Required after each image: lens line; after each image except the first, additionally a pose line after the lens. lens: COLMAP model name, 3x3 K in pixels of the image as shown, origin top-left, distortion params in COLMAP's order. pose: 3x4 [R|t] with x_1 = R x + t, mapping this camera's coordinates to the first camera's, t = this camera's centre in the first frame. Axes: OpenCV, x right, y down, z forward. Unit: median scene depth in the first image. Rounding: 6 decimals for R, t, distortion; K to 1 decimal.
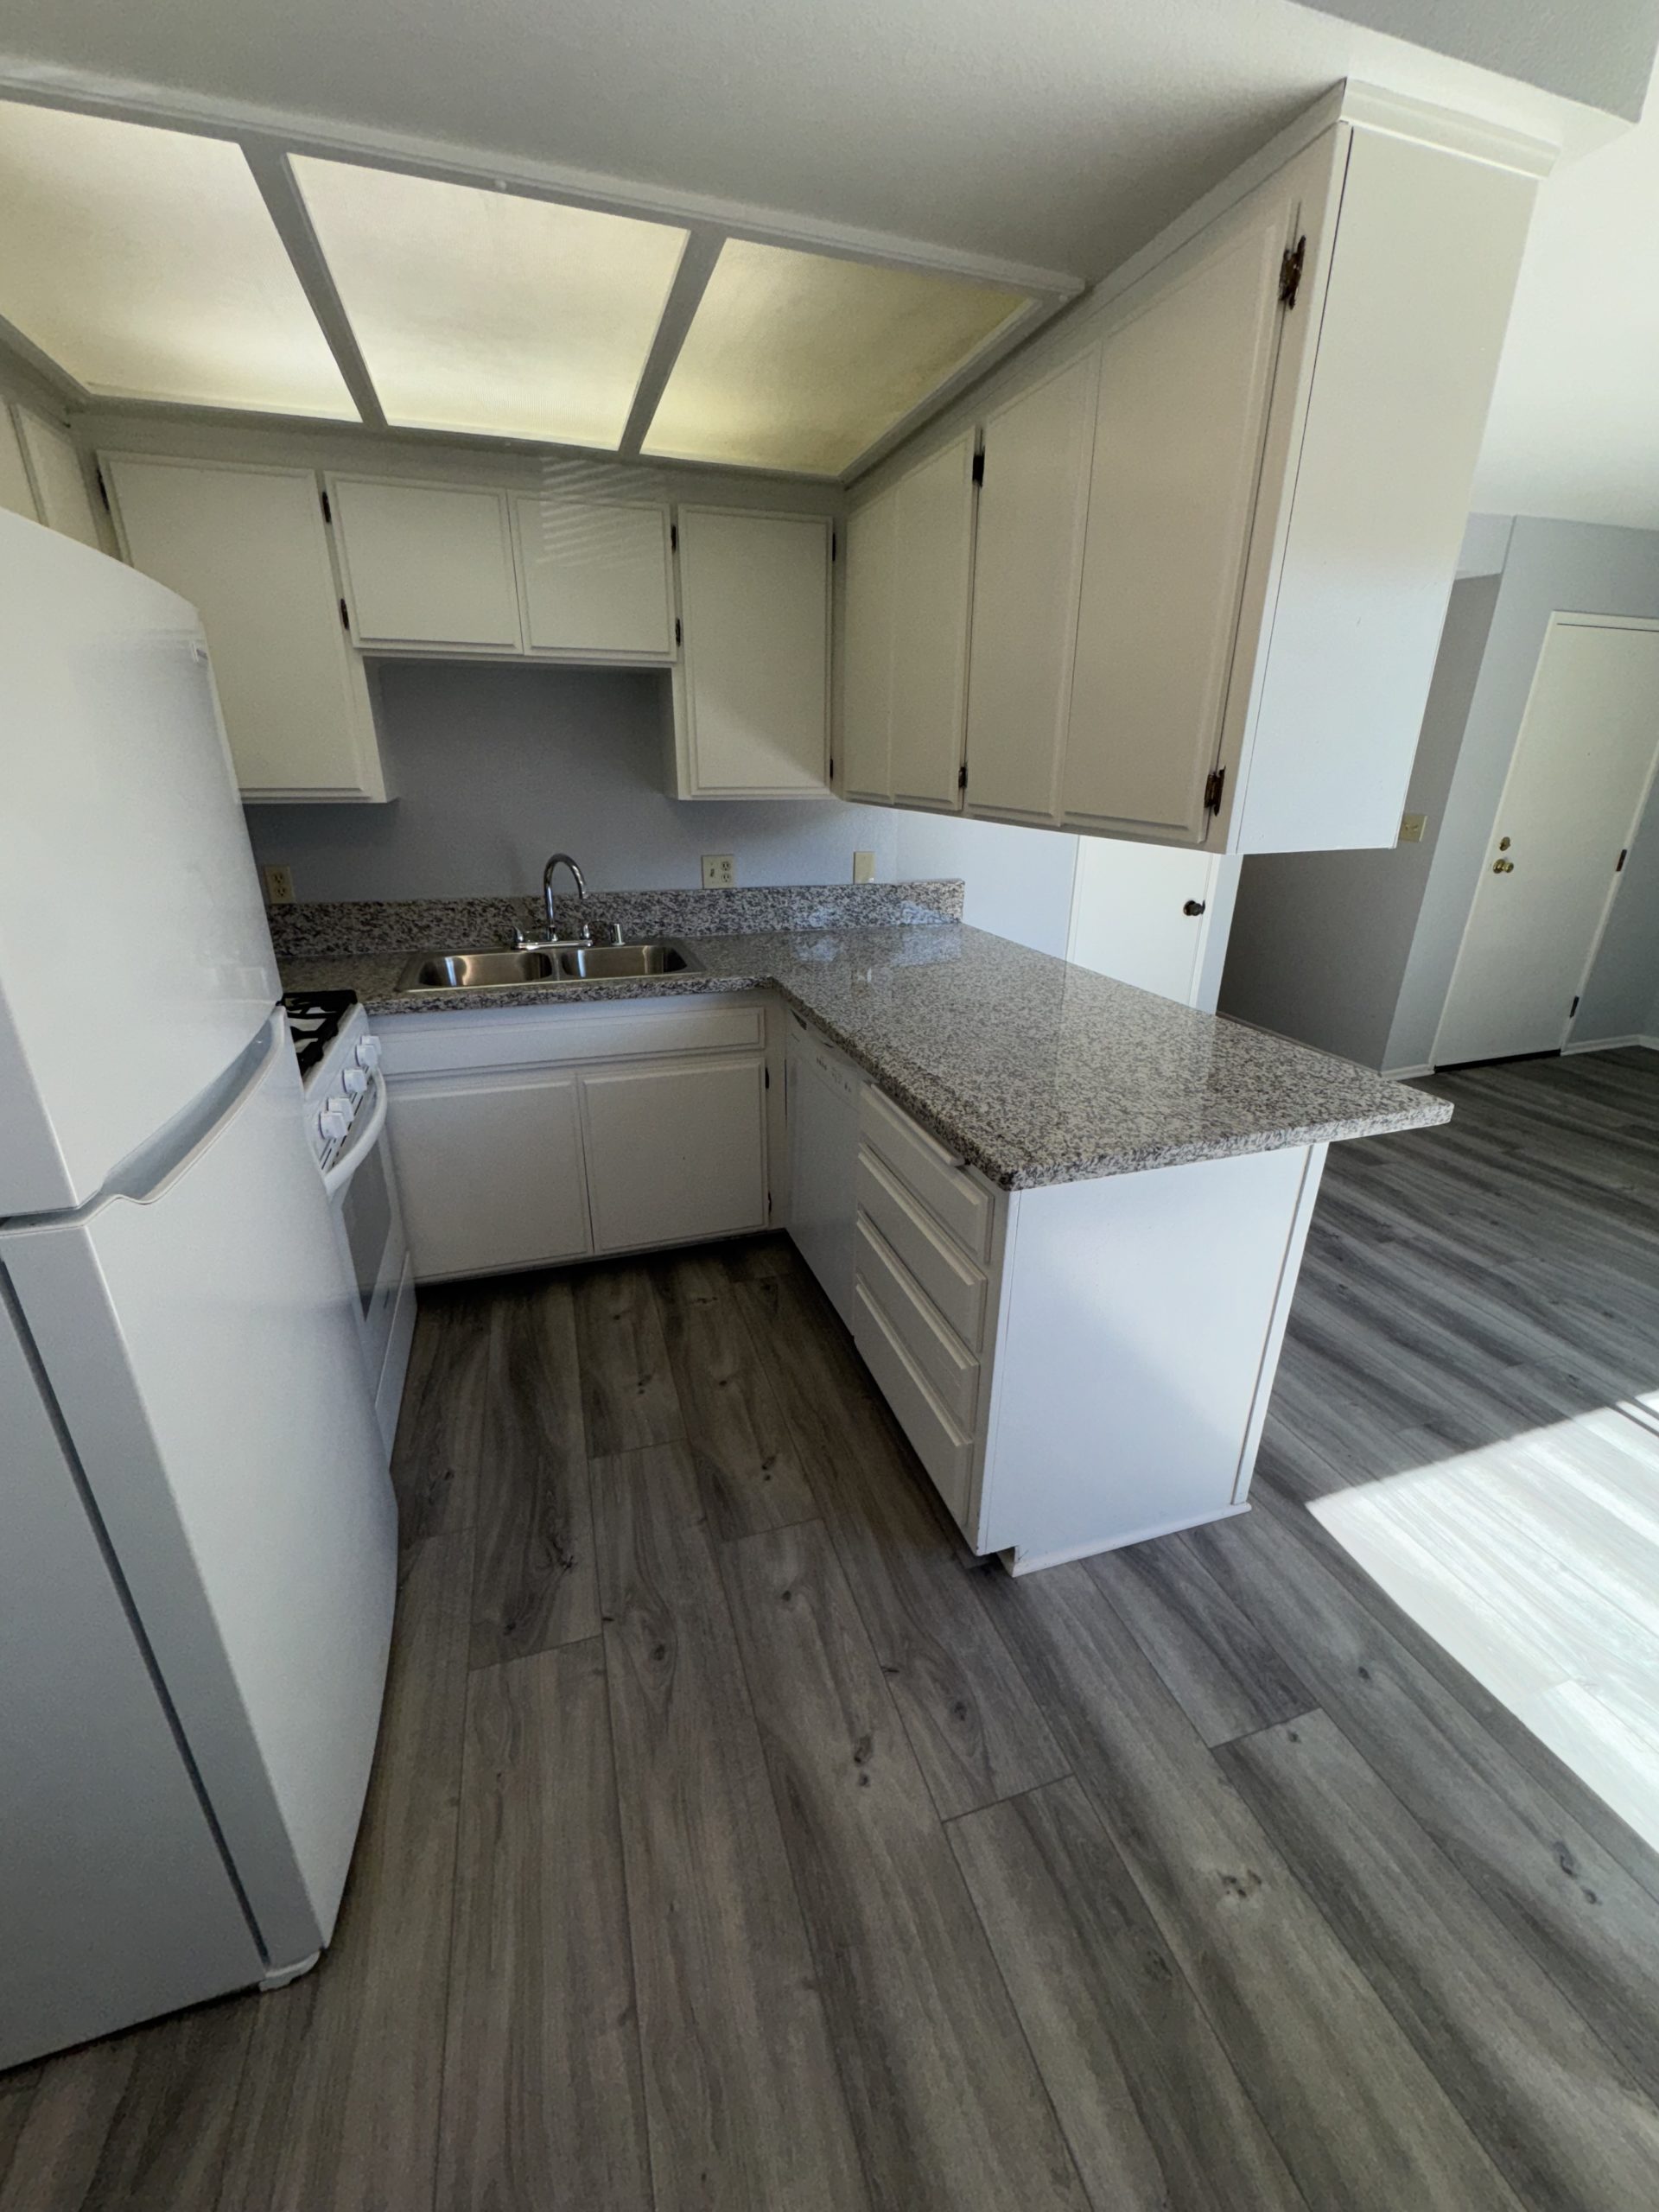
lens RADIAL K [[880.7, 0, 828.5], [0, 880.7, 1104.6], [0, 0, 1]] dist [-0.003716, 0.000087]
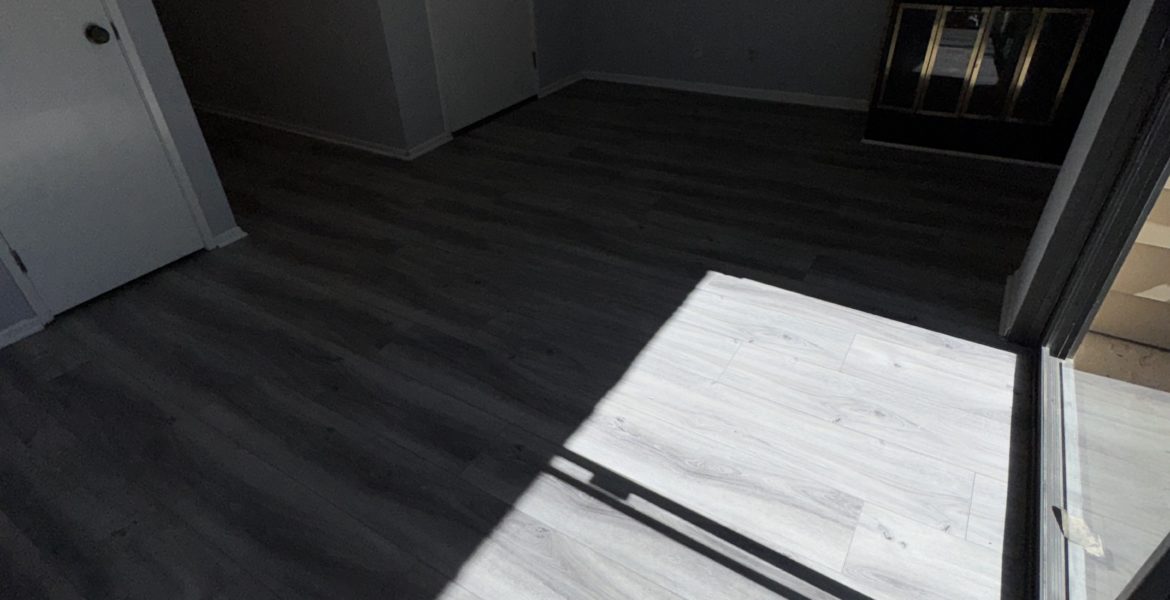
lens RADIAL K [[622.0, 0, 585.0], [0, 622.0, 300.0], [0, 0, 1]] dist [-0.001231, 0.000446]
pose [[0.765314, -0.383180, 0.517172, 0.592272], [0.269947, 0.920490, 0.282536, -0.047138], [-0.584314, -0.076619, 0.807902, 0.357219]]
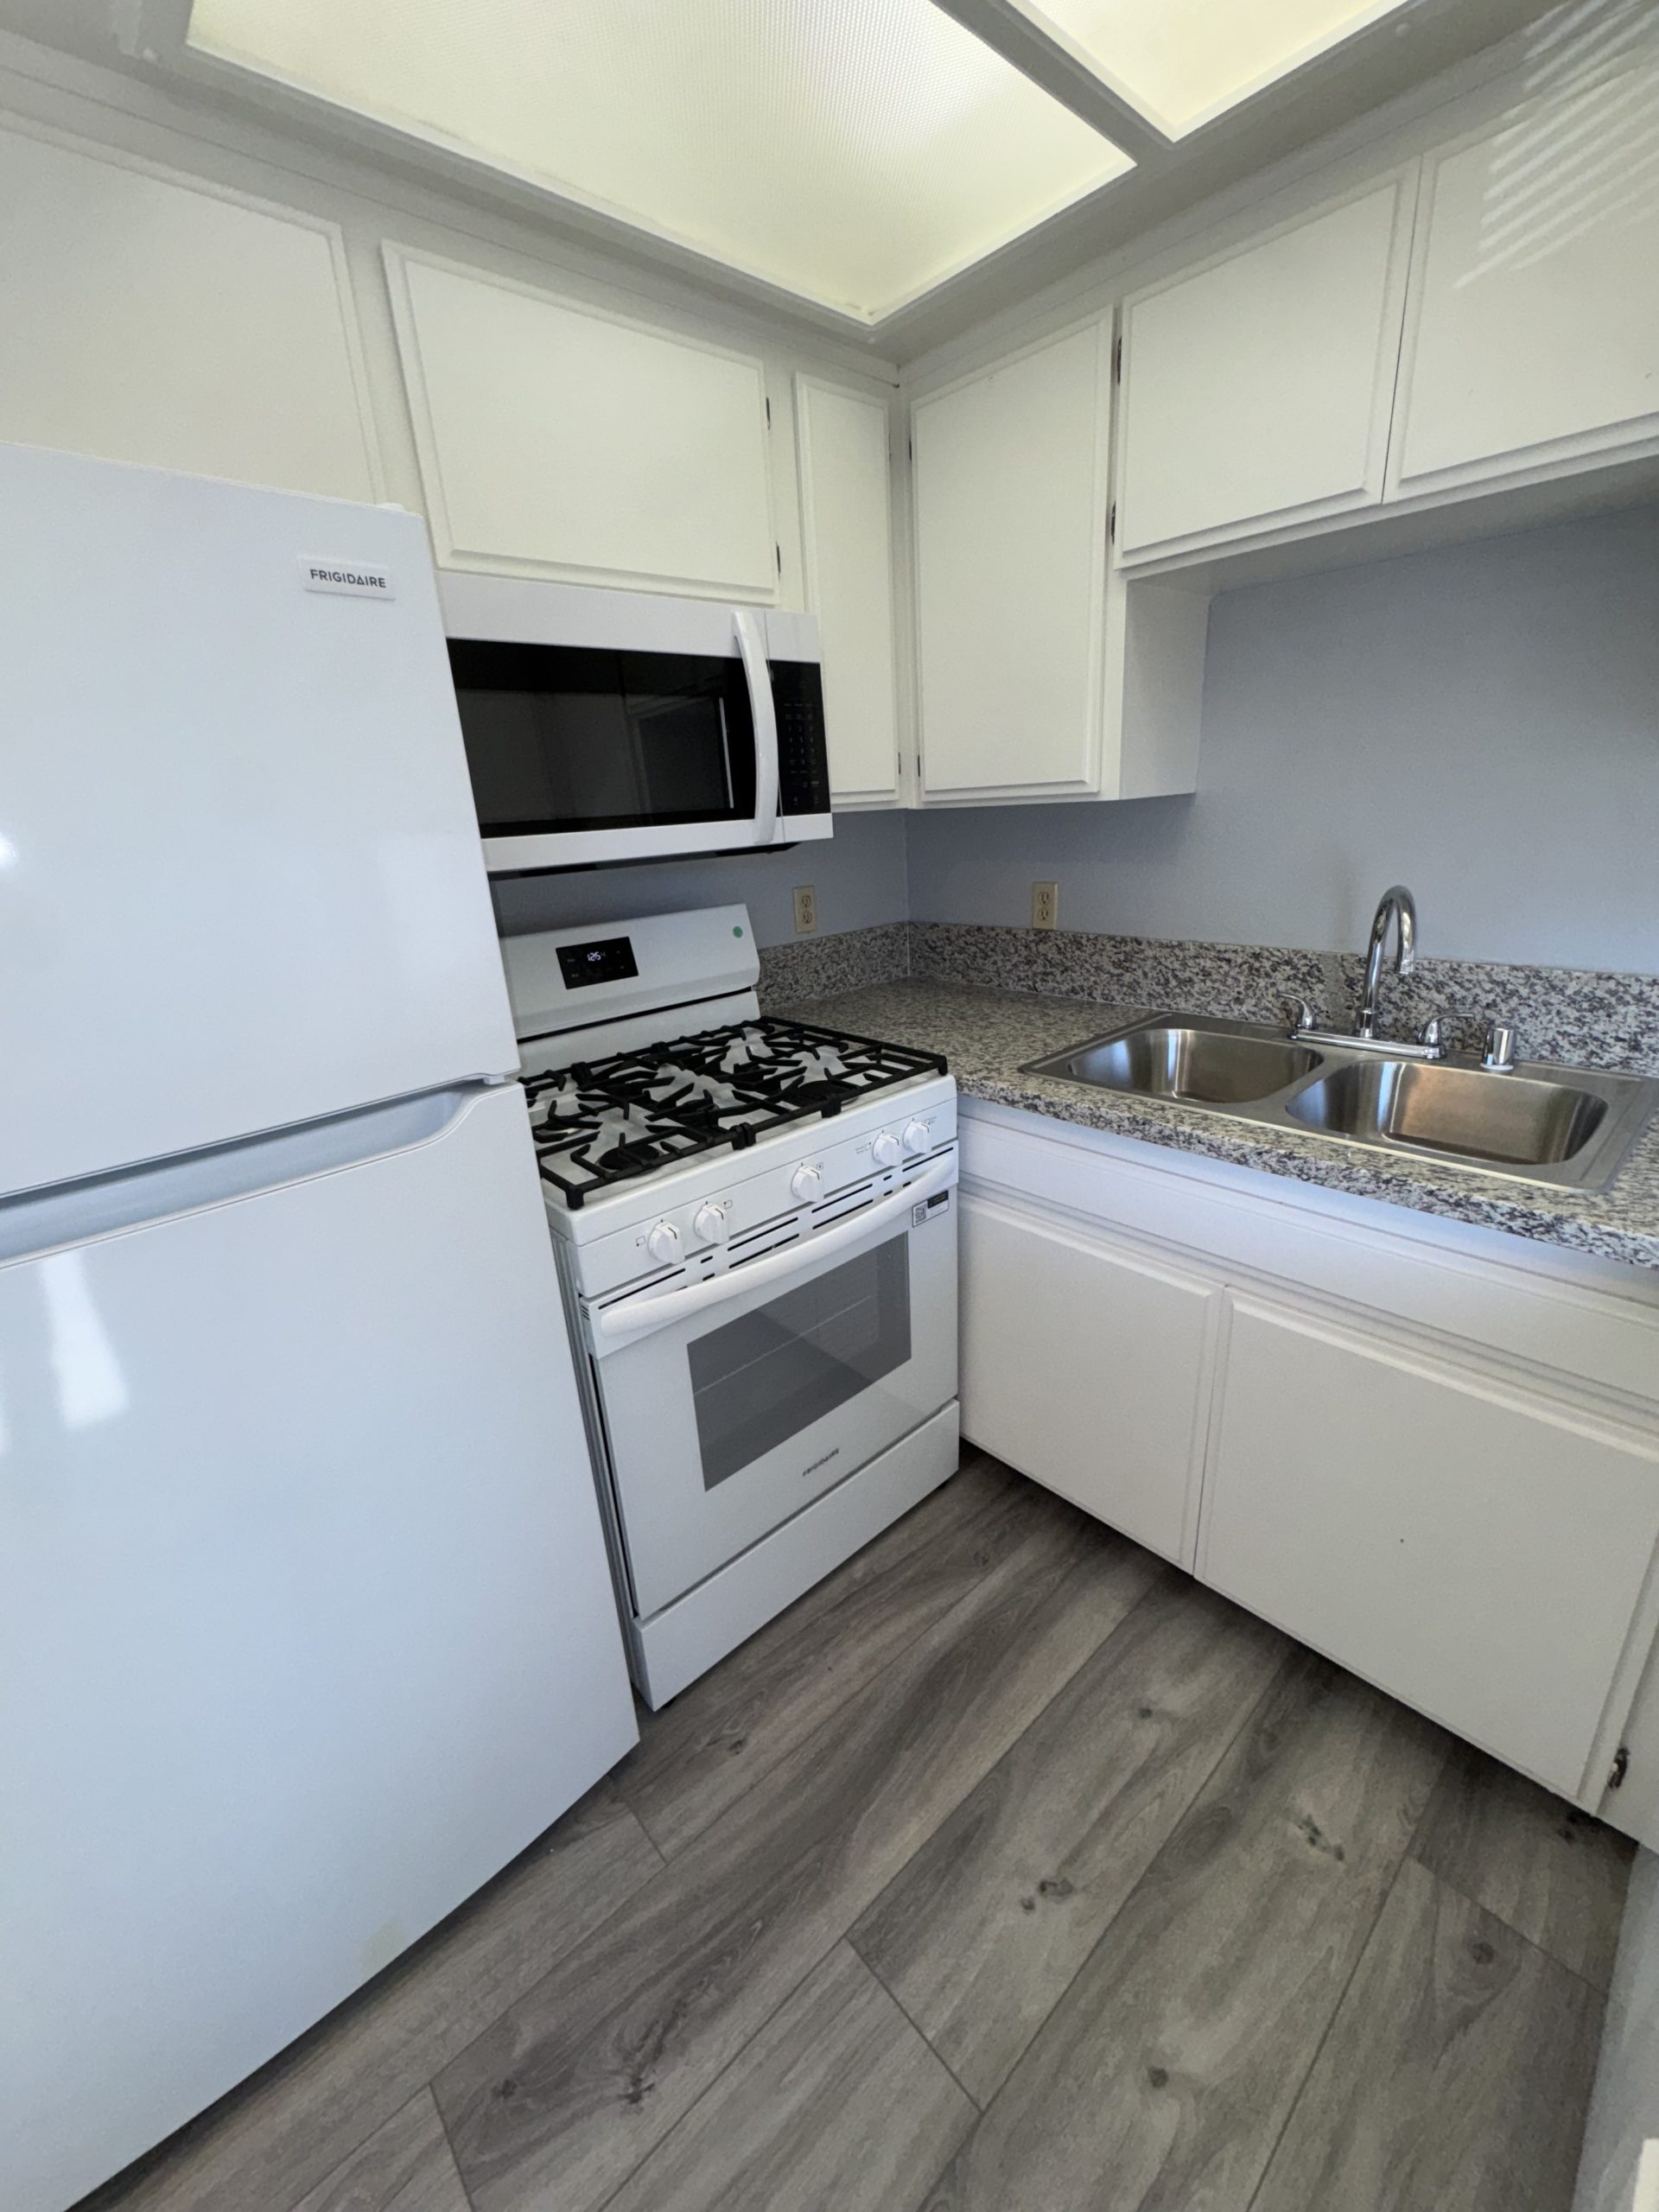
lens RADIAL K [[880.7, 0, 828.5], [0, 880.7, 1104.6], [0, 0, 1]] dist [-0.003716, 0.000087]
pose [[0.405576, 0.266245, -0.874426, 0.069672], [-0.276500, 0.947556, 0.160265, -0.176425], [0.871238, 0.176780, 0.457923, 0.564921]]
